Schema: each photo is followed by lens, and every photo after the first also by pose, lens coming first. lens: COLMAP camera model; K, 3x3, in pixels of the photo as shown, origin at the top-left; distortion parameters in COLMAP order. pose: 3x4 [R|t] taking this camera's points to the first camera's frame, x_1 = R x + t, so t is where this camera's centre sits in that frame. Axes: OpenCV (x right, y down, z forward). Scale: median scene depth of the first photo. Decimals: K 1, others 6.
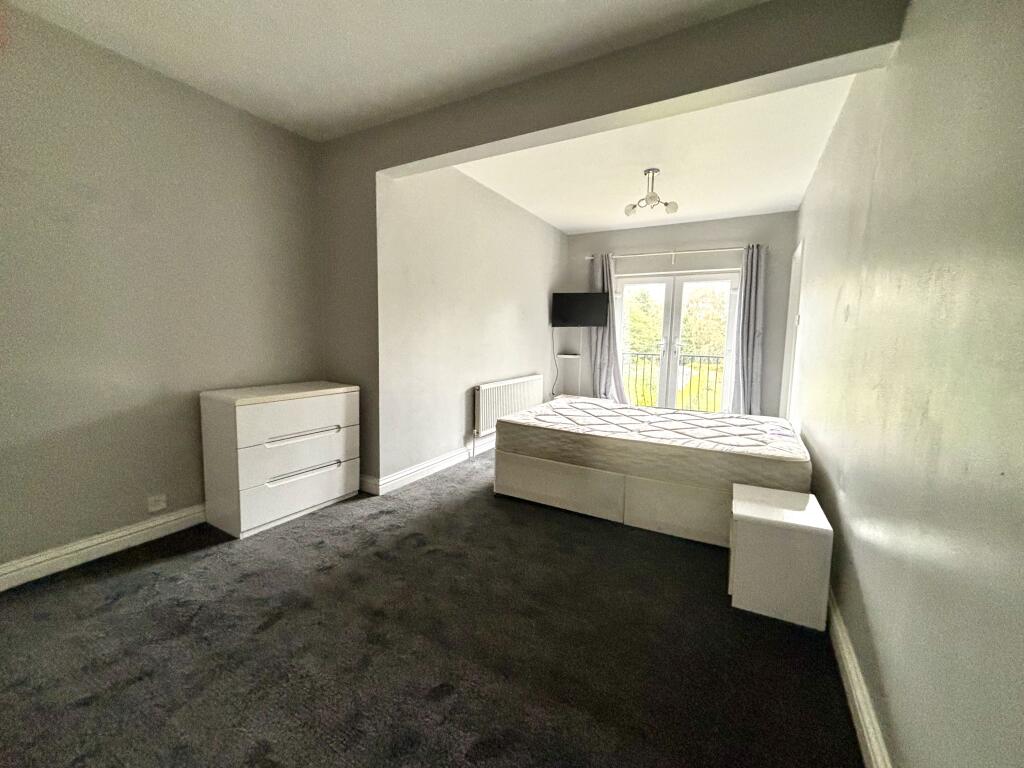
lens RADIAL K [[416.8, 0, 509.2], [0, 416.8, 379.8], [0, 0, 1]] dist [0.000058, -0.000176]
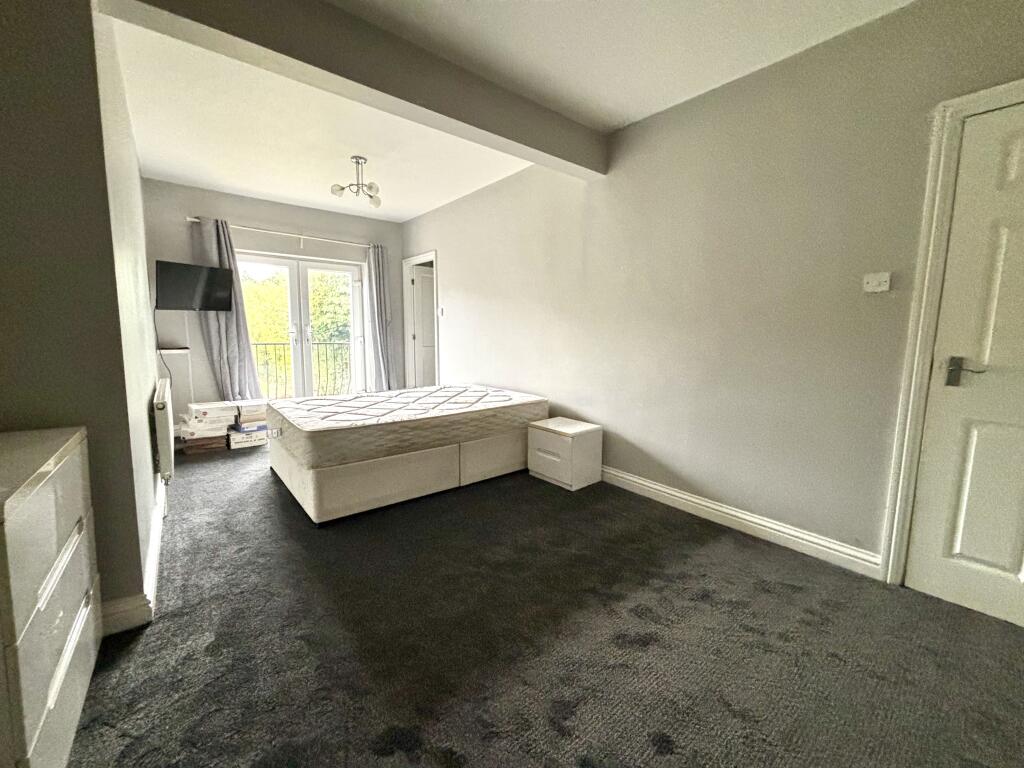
lens RADIAL K [[416.8, 0, 512.6], [0, 416.8, 380.5], [0, 0, 1]] dist [0.000058, -0.000176]
pose [[0.369269, -0.127050, 0.920597, -0.383817], [0.096820, 0.990480, 0.097858, -0.024517], [-0.924265, 0.052996, 0.378054, 0.226718]]
